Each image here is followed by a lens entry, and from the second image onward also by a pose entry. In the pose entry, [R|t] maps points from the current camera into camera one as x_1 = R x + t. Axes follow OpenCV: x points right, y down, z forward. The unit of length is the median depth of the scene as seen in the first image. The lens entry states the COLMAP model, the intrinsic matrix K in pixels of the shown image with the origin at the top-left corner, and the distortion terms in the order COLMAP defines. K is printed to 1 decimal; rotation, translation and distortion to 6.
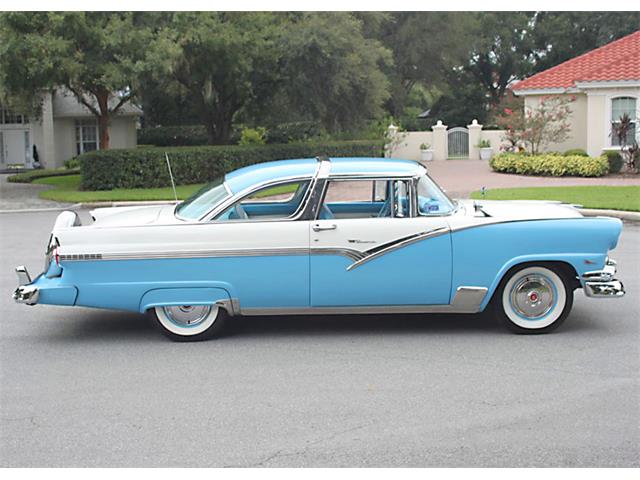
lens RADIAL K [[885.8, 0, 320.0], [0, 885.8, 240.0], [0, 0, 1]] dist [-0.095297, 0.056986]
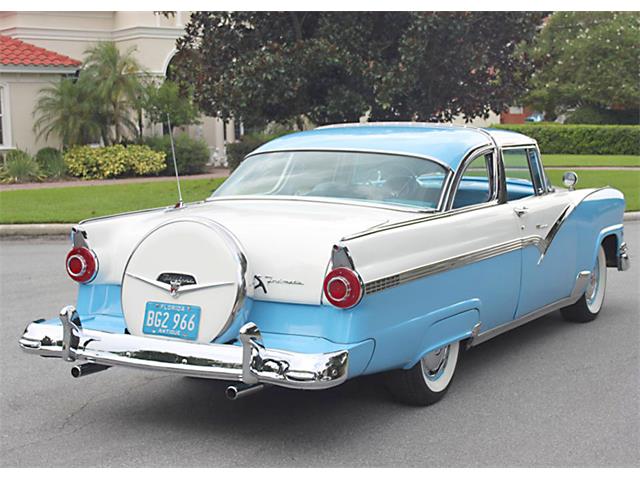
lens RADIAL K [[1116.8, 0, 320.0], [0, 1116.8, 240.0], [0, 0, 1]] dist [0.013260, 0.093036]
pose [[0.534455, -0.075103, 0.841854, -0.848153], [0.107743, 0.993972, 0.020272, -0.026745], [-0.838302, 0.079869, 0.539325, 0.603758]]
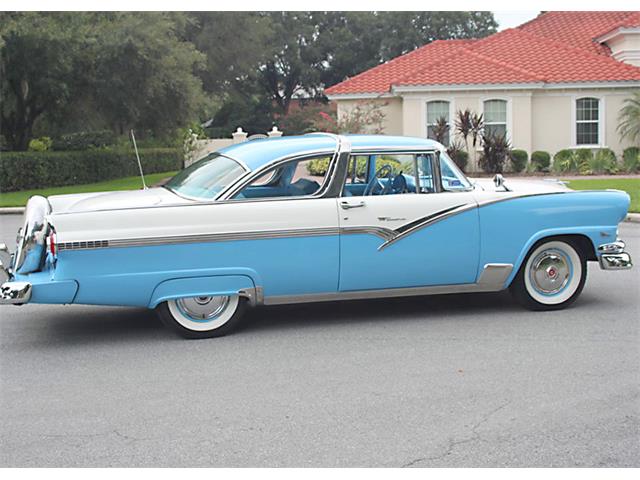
lens RADIAL K [[885.8, 0, 320.0], [0, 885.8, 240.0], [0, 0, 1]] dist [-0.095297, 0.056986]
pose [[0.966387, -0.030613, 0.255262, -0.252265], [0.034230, 0.999367, -0.009741, 0.028875], [-0.254803, 0.018151, 0.966823, 0.113796]]
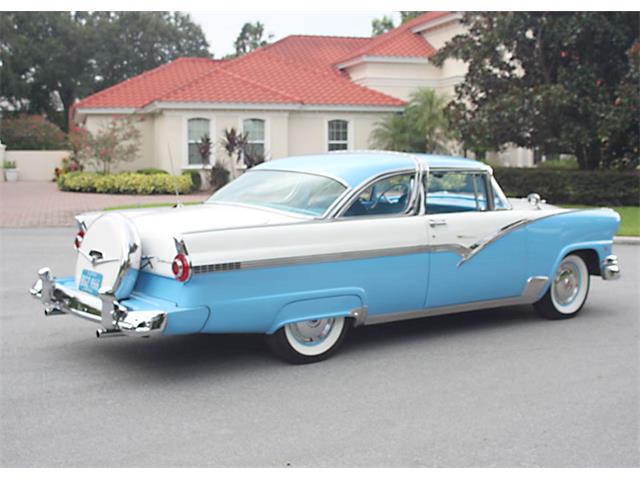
lens RADIAL K [[876.5, 0, 320.0], [0, 876.5, 240.0], [0, 0, 1]] dist [-0.095889, 0.023493]
pose [[0.814395, -0.035126, 0.579247, -0.606156], [0.051705, 0.998589, -0.012140, 0.008417], [-0.578003, 0.039837, 0.815062, 0.301321]]
